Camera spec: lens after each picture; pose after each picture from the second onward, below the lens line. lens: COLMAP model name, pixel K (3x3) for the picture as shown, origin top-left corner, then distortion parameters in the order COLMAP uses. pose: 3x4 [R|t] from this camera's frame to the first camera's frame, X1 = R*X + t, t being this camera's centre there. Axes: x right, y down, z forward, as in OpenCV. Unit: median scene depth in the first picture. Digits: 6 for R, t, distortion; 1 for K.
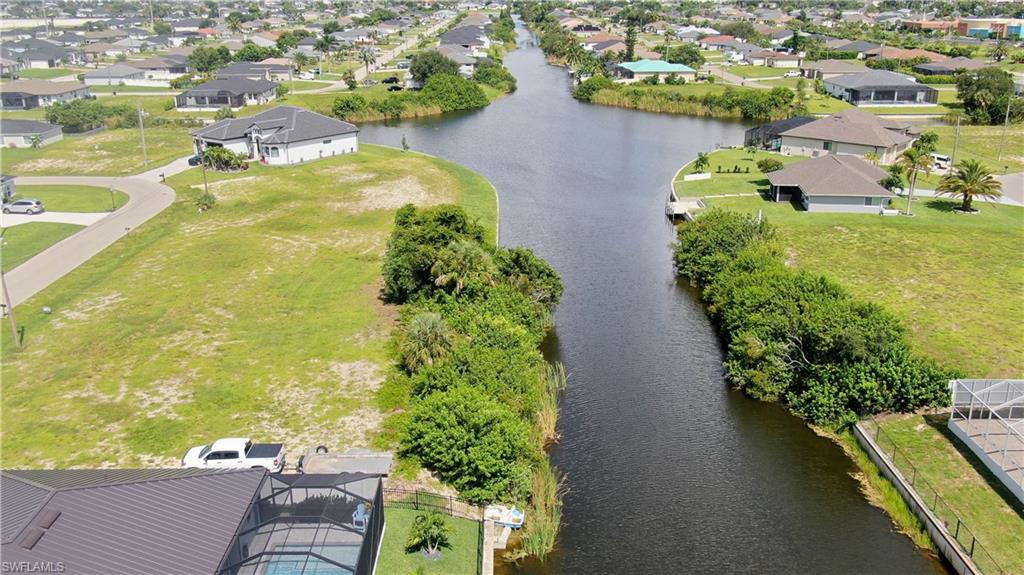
lens RADIAL K [[919.7, 0, 510.6], [0, 919.7, 287.9], [0, 0, 1]] dist [-0.005954, 0.005973]
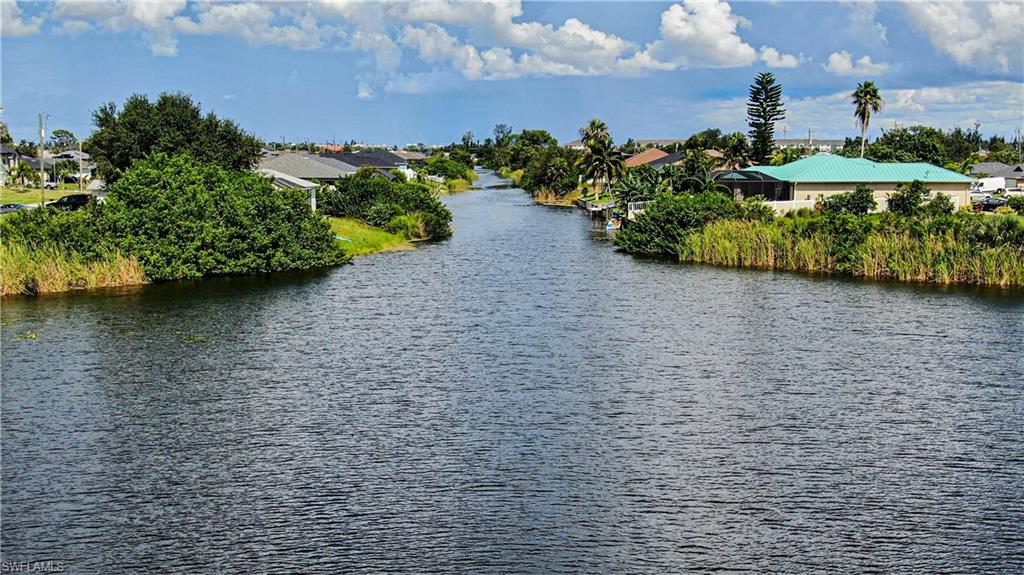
lens RADIAL K [[1387.9, 0, 511.7], [0, 1387.9, 287.1], [0, 0, 1]] dist [0.176399, 0.000000]
pose [[0.999690, 0.004163, 0.024566, 0.018353], [0.001351, 0.975438, -0.220270, -0.084863], [-0.024880, 0.220235, 0.975130, 0.513772]]
